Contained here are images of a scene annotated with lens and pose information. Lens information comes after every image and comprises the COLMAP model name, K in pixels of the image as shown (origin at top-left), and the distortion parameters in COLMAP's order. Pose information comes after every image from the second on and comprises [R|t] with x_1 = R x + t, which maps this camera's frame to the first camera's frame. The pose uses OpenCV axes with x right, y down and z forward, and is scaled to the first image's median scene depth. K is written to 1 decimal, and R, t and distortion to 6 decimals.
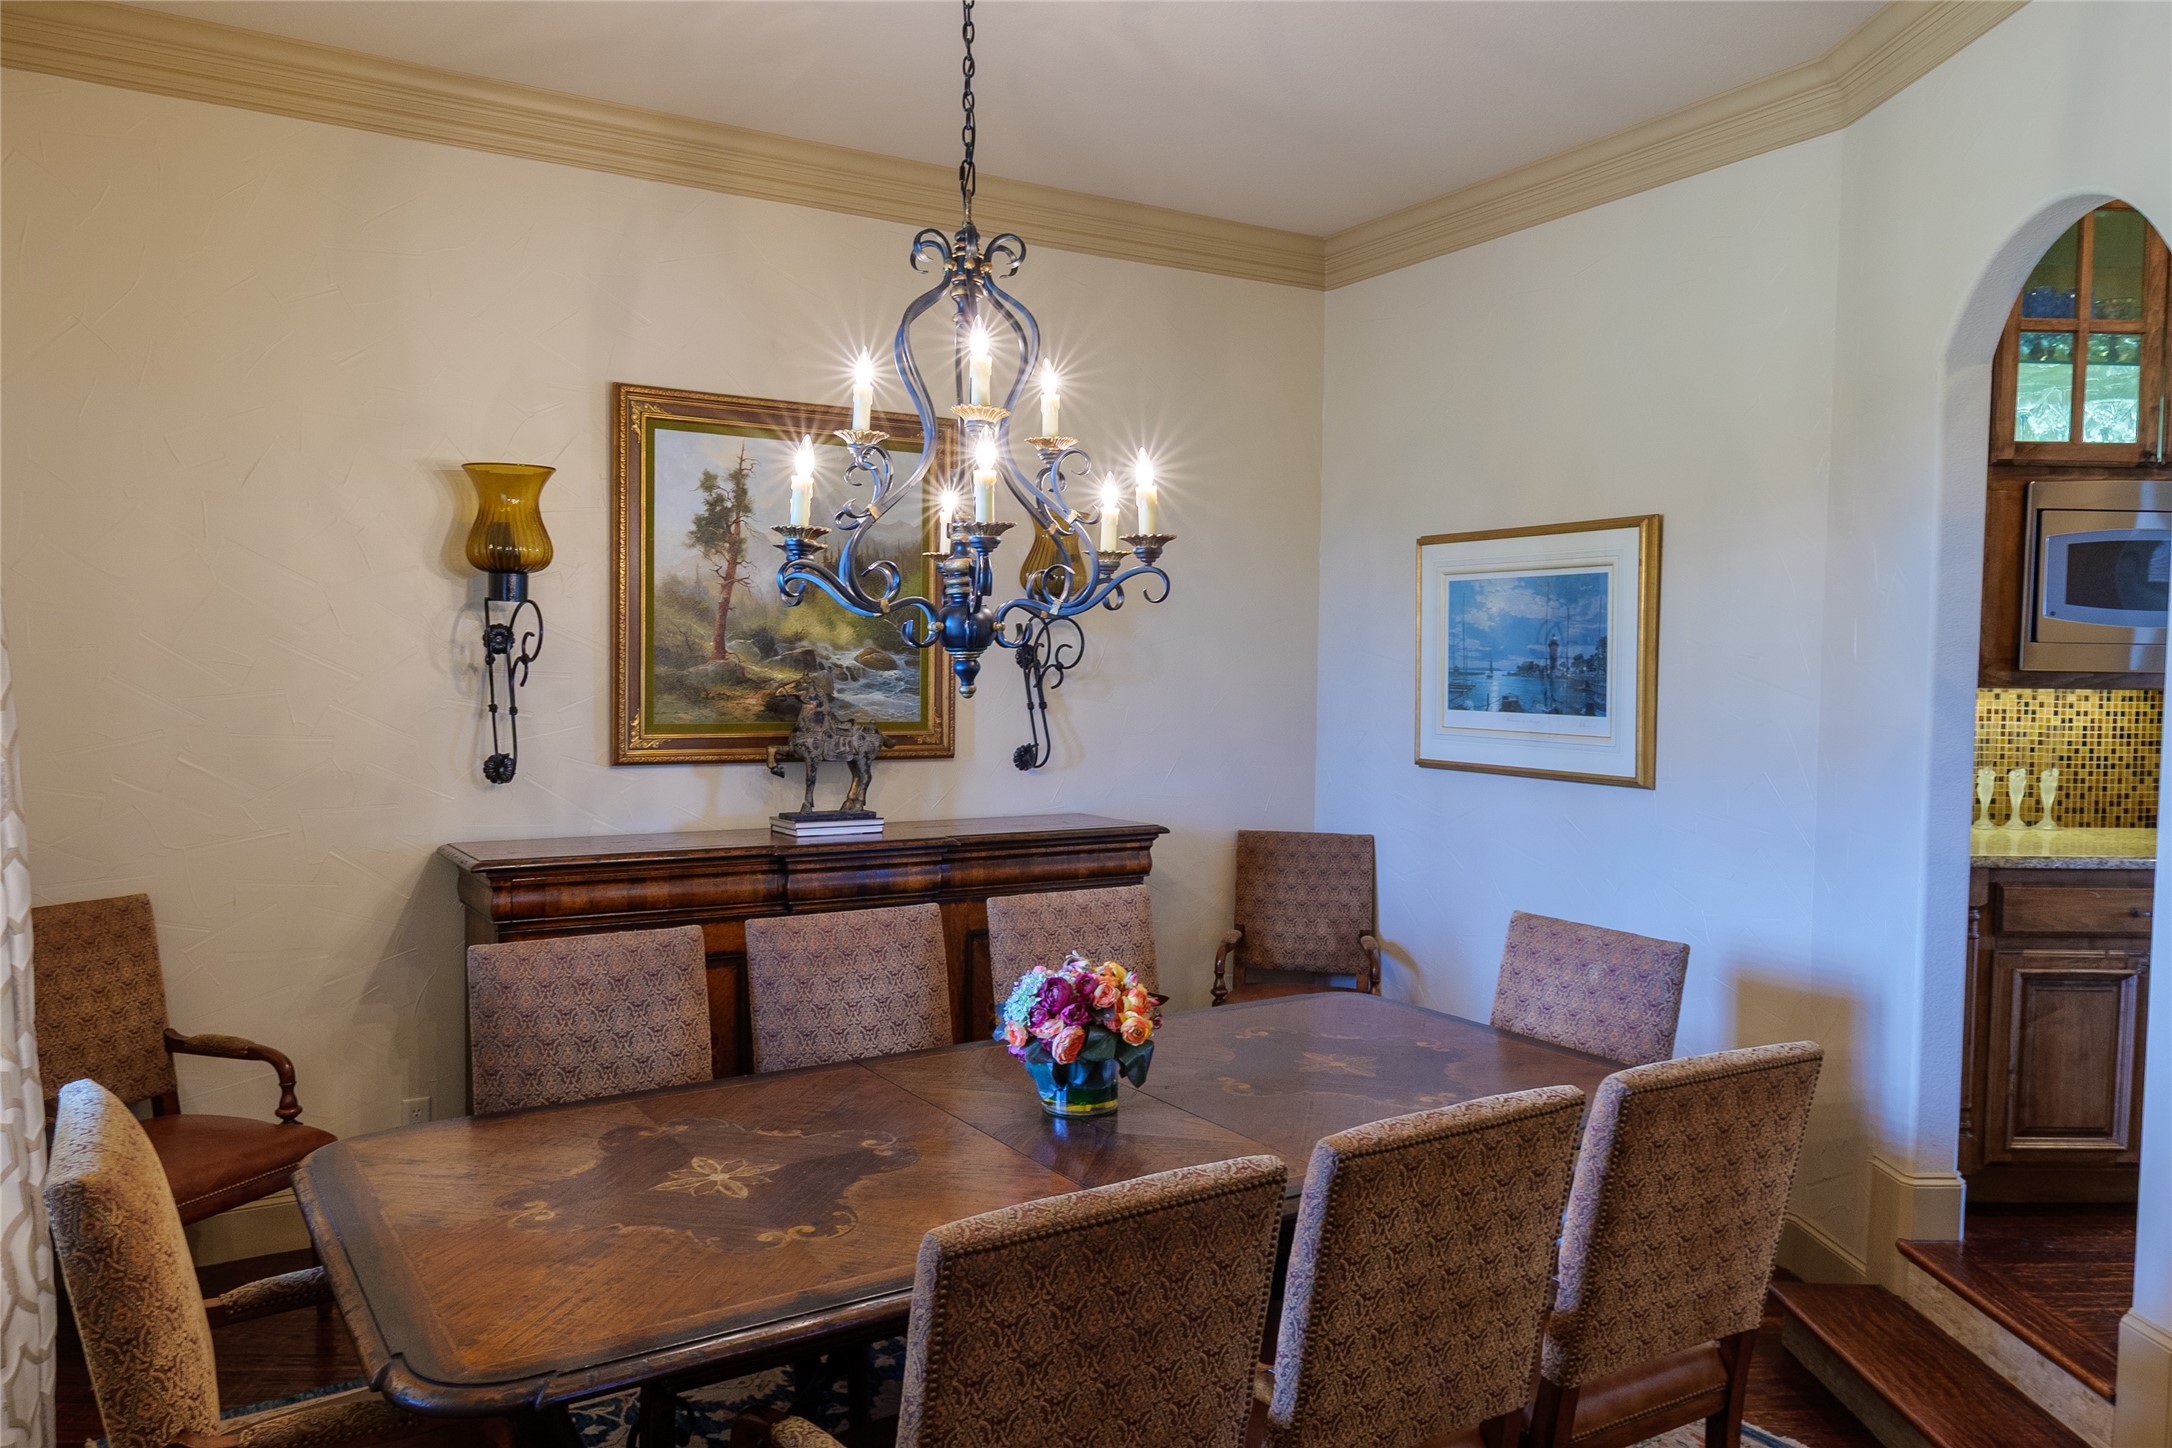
lens RADIAL K [[1522.1, 0, 1085.6], [0, 1522.1, 728.7], [0, 0, 1]] dist [0.015781, -0.017786]
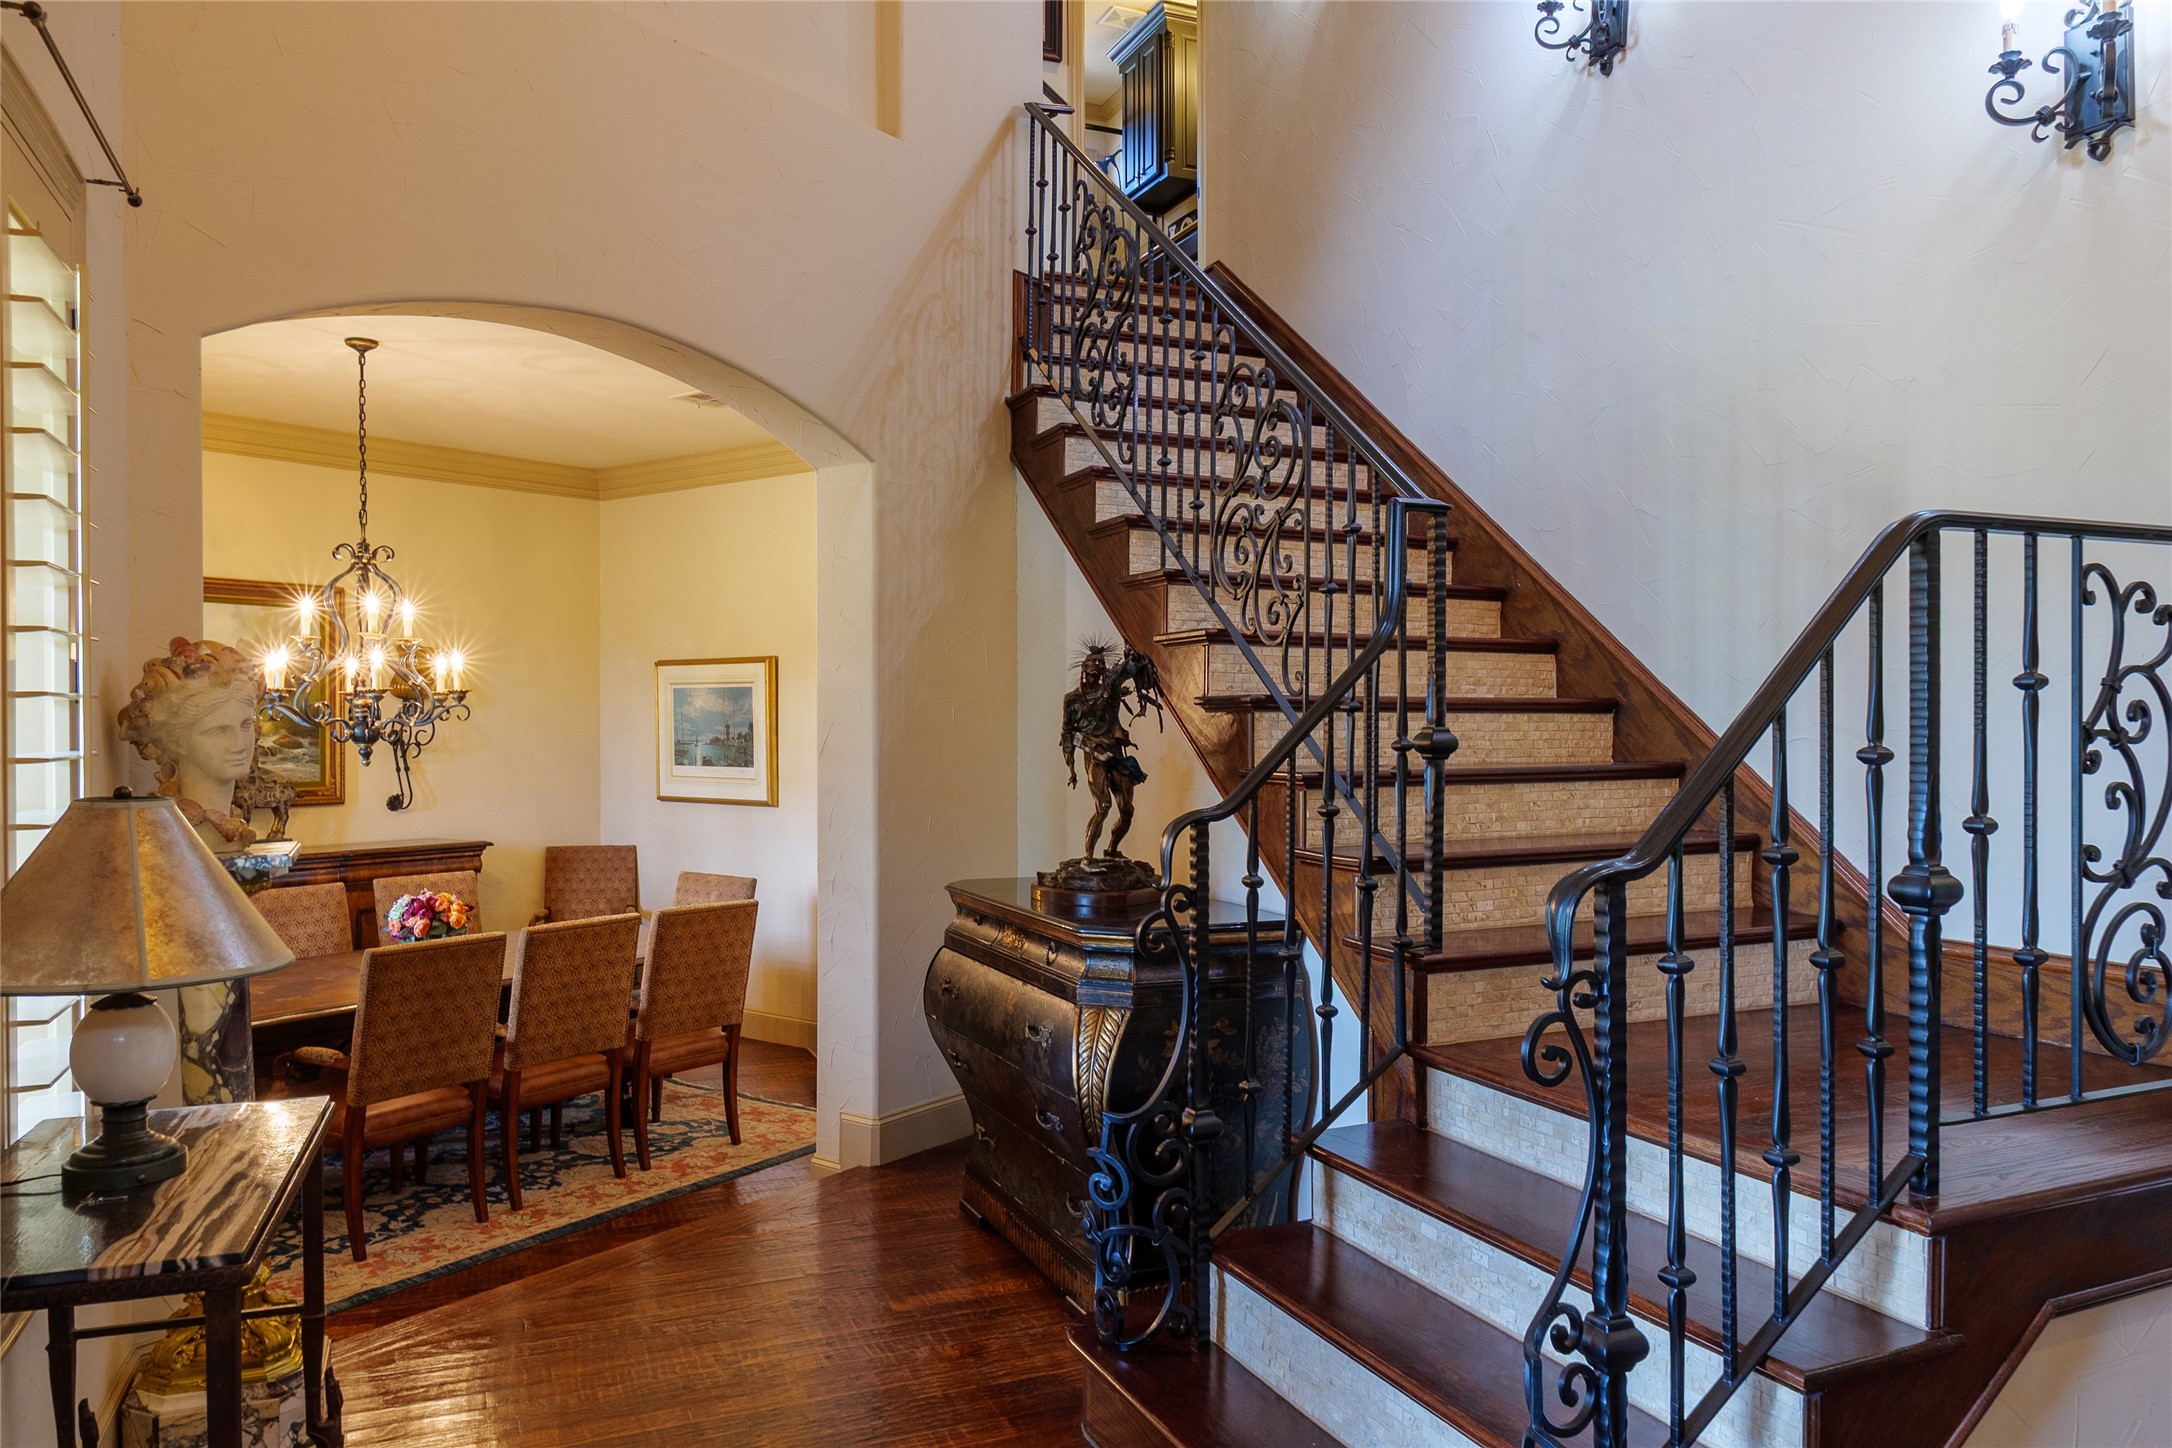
lens RADIAL K [[1522.1, 0, 1093.2], [0, 1522.1, 729.3], [0, 0, 1]] dist [0.015781, -0.017786]
pose [[0.922816, -0.015206, 0.384942, 0.022716], [0.028716, 0.999156, -0.029371, 0.011673], [-0.384170, 0.038158, 0.922473, -0.814811]]
